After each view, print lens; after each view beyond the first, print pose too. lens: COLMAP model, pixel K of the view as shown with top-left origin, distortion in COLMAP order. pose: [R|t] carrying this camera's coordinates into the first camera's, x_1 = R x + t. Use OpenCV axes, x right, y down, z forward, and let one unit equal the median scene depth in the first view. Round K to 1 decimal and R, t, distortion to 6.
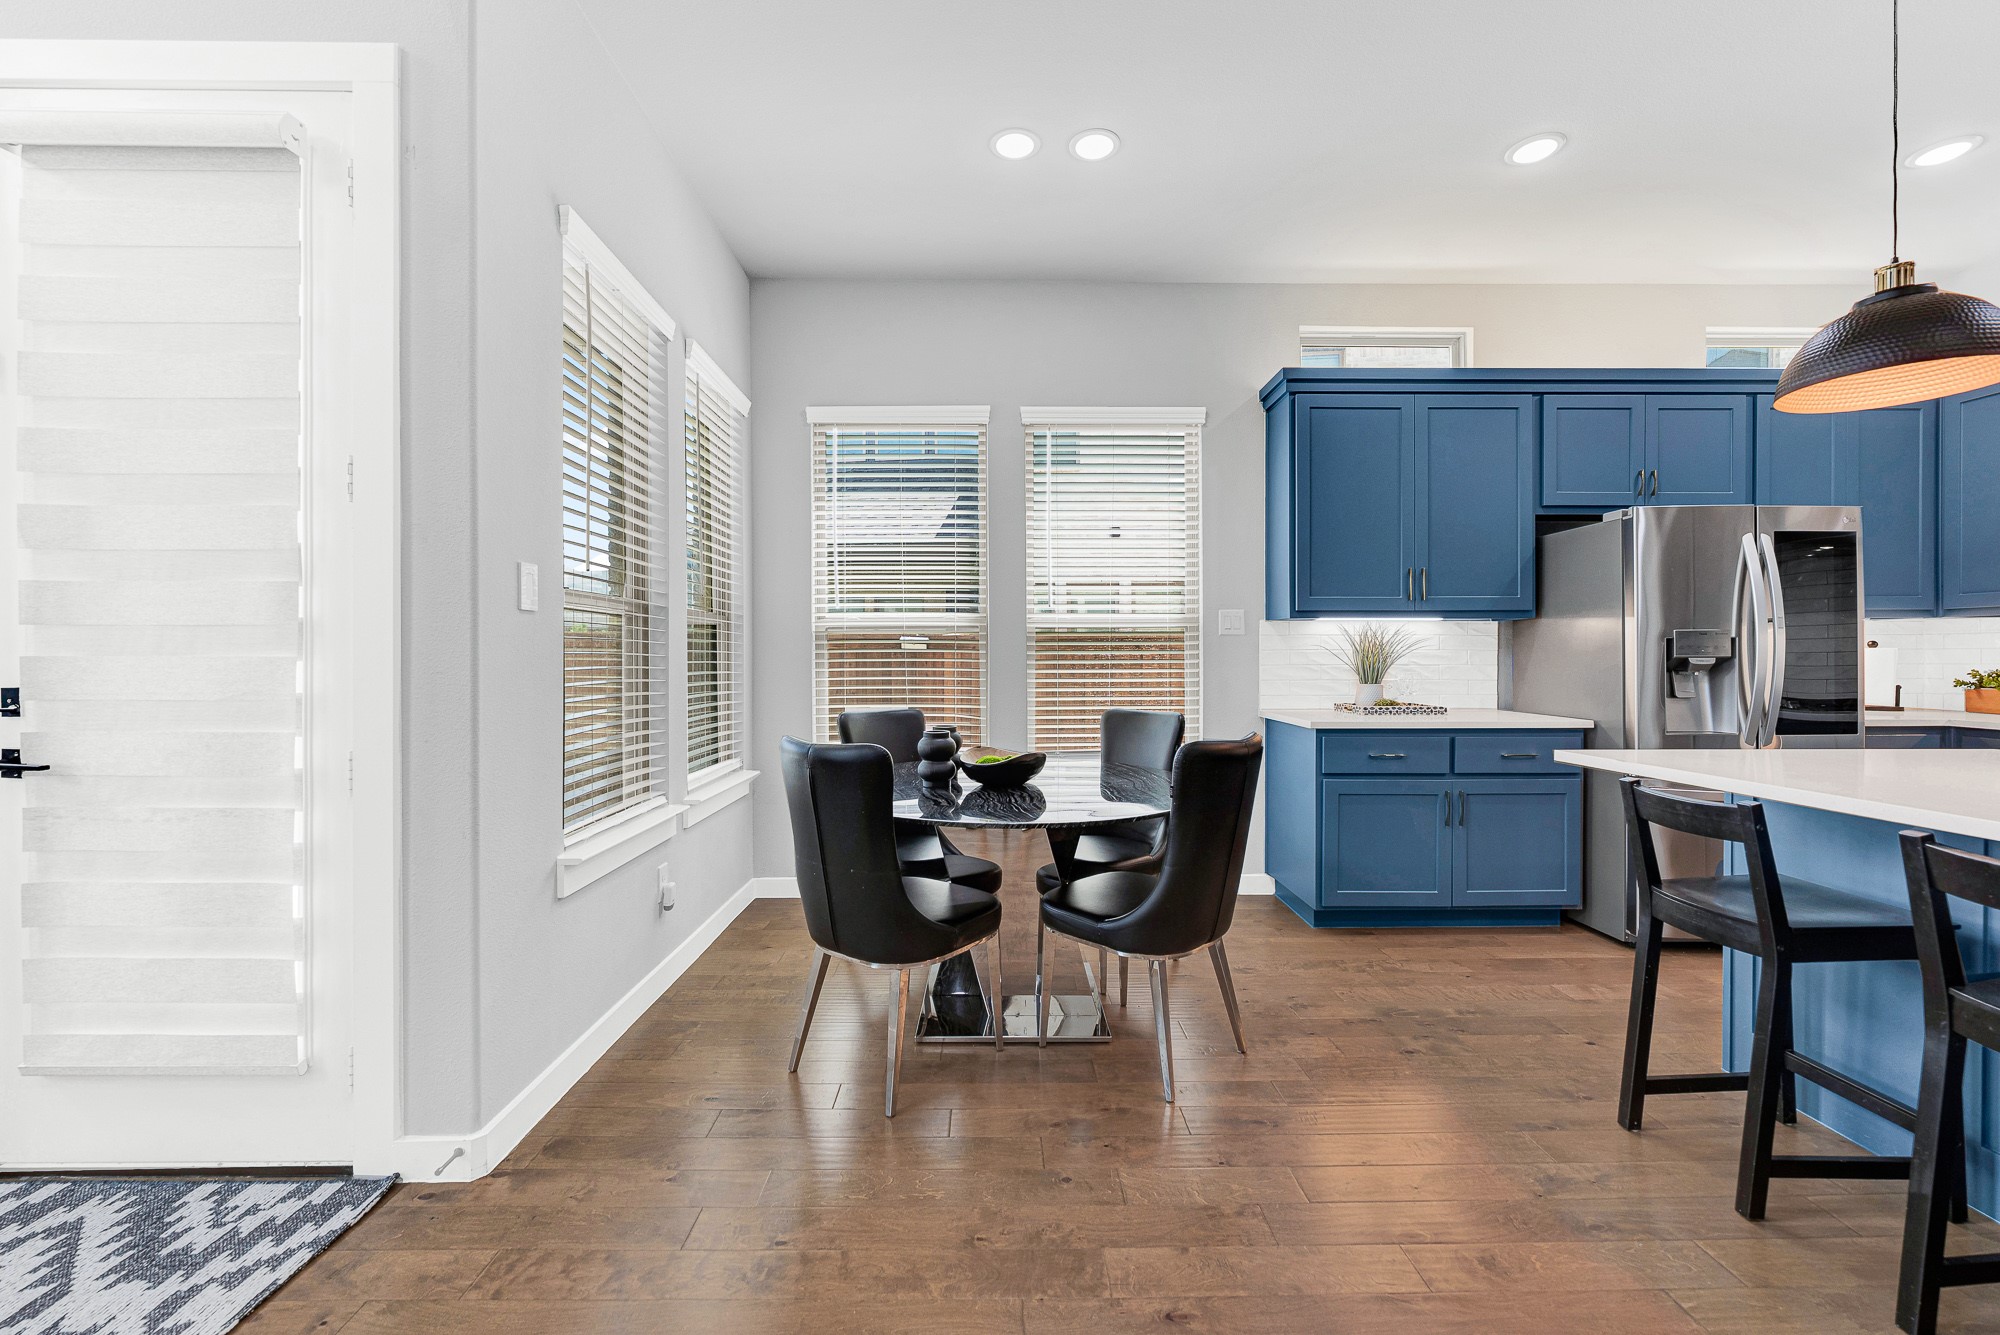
lens RADIAL K [[811.3, 0, 1008.7], [0, 811.3, 657.6], [0, 0, 1]] dist [-0.001287, -0.000215]
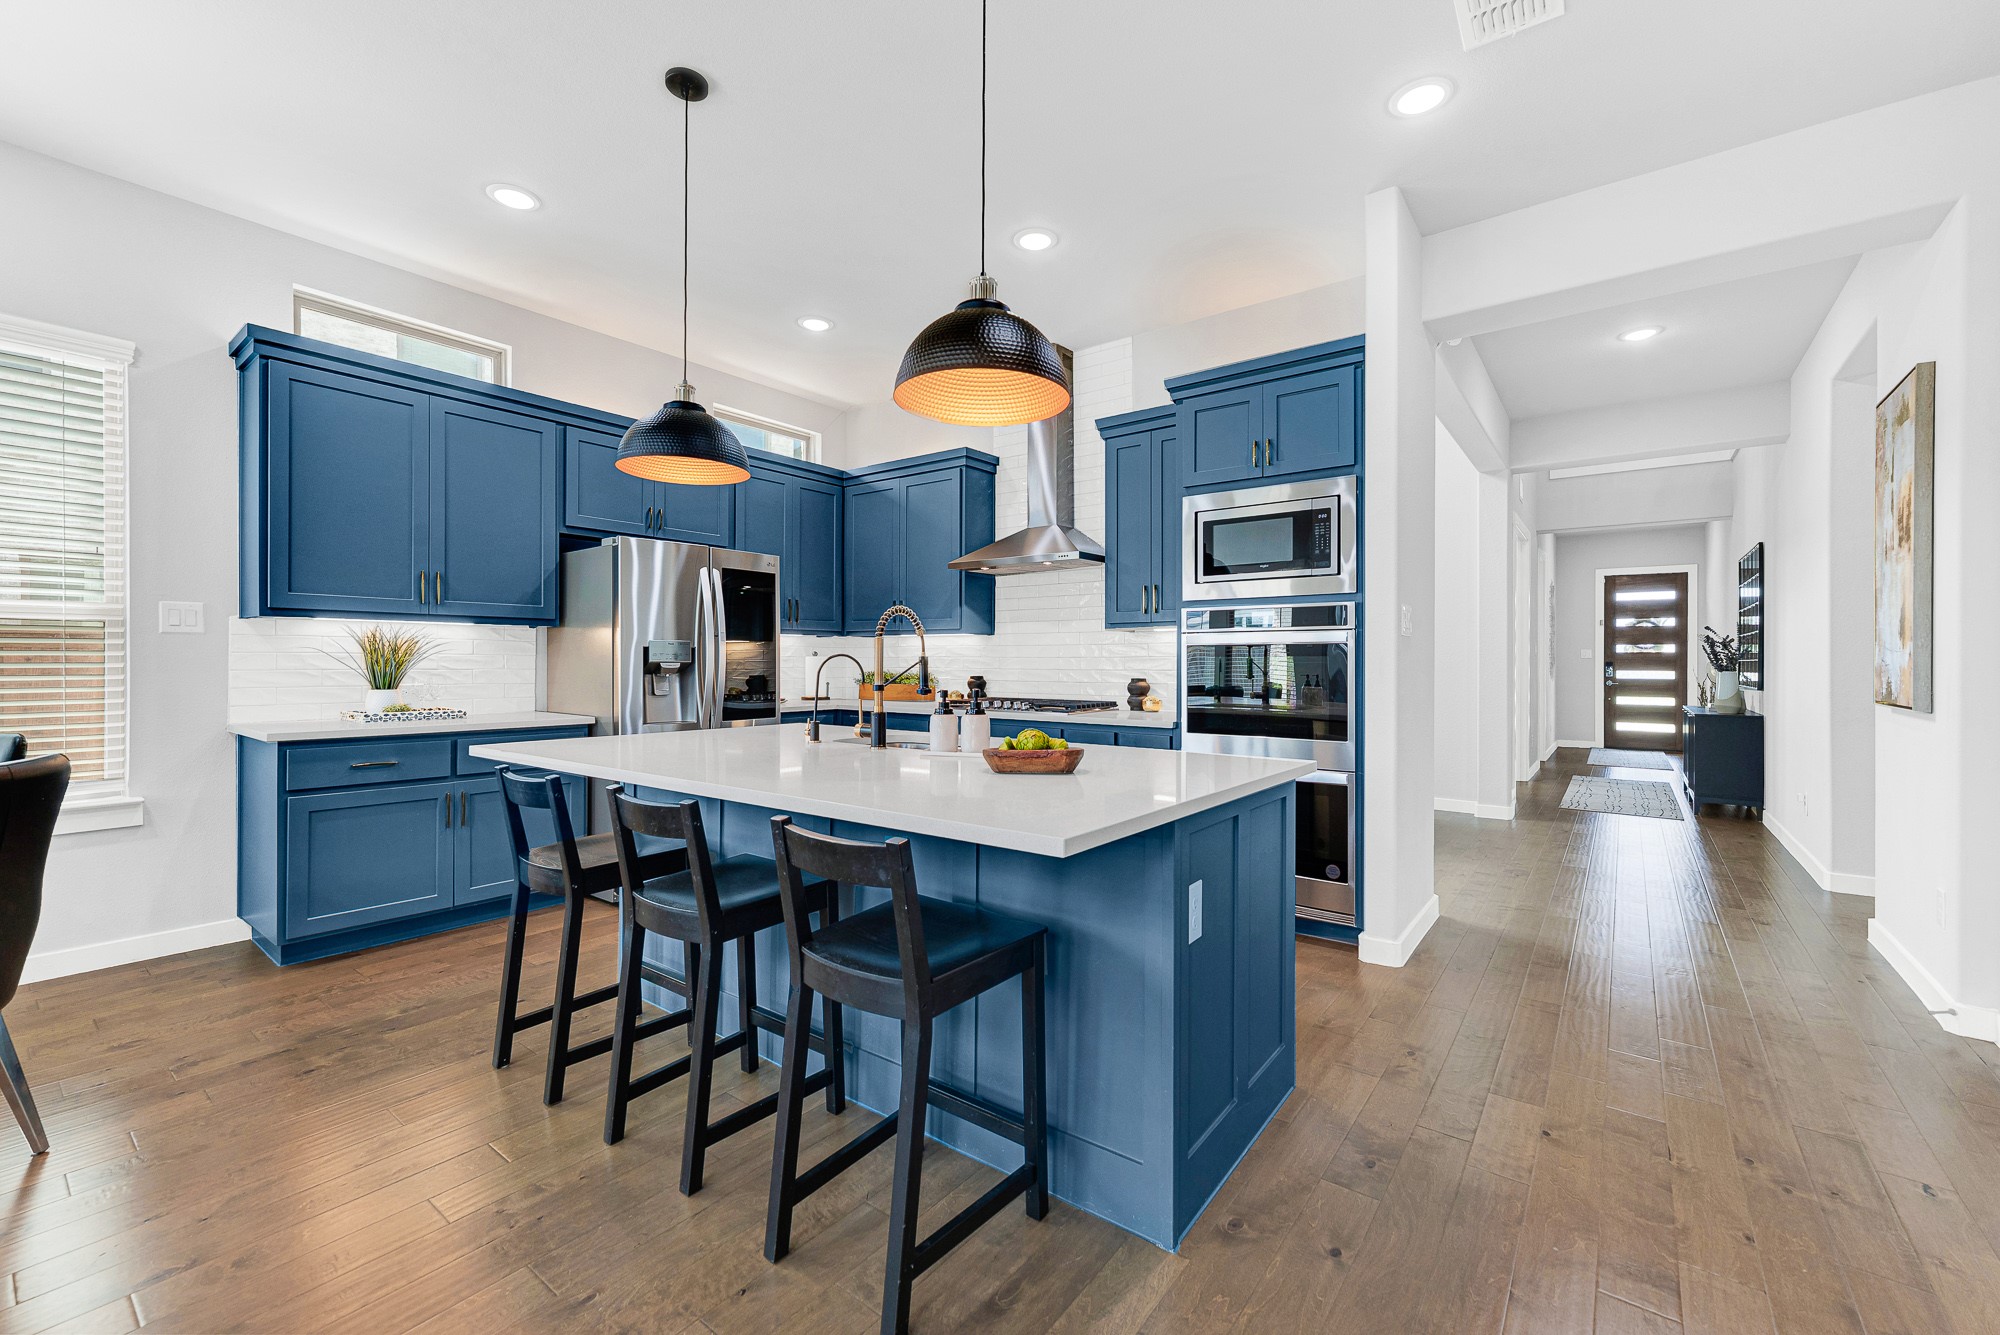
lens RADIAL K [[811.3, 0, 1003.4], [0, 811.3, 658.5], [0, 0, 1]] dist [-0.001287, -0.000215]
pose [[0.620410, 0.008569, 0.784231, 0.183304], [-0.004306, 0.999962, -0.007519, 0.000538], [-0.784266, 0.001288, 0.620424, -0.179848]]
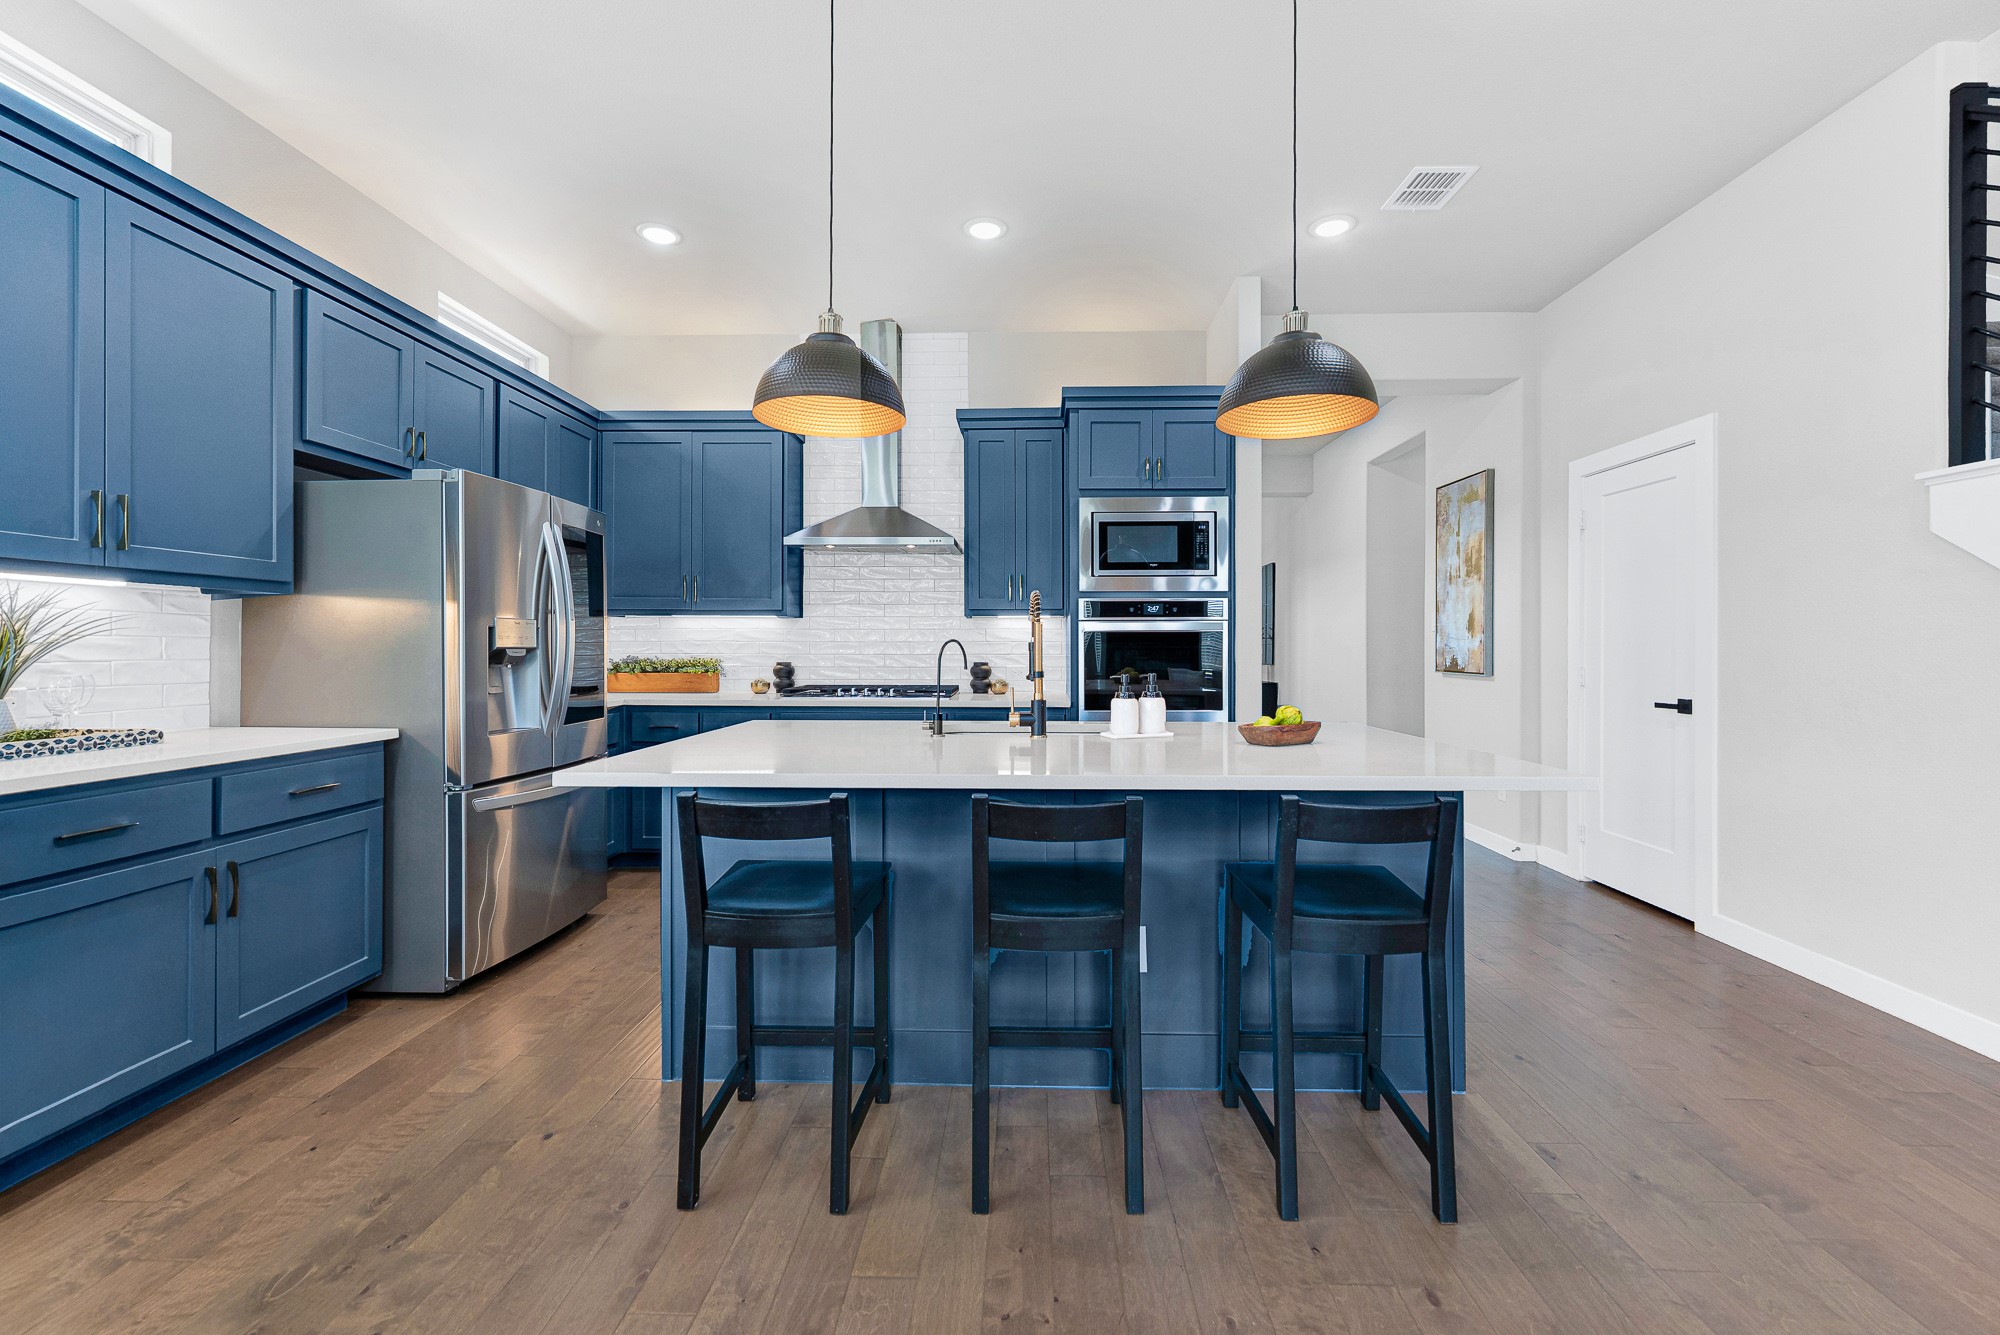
lens RADIAL K [[811.3, 0, 994.5], [0, 811.3, 657.7], [0, 0, 1]] dist [-0.001287, -0.000215]
pose [[0.053740, -0.009495, 0.998510, -0.034468], [-0.000242, 0.999955, 0.009522, 0.000774], [-0.998555, -0.000754, 0.053735, 0.394516]]
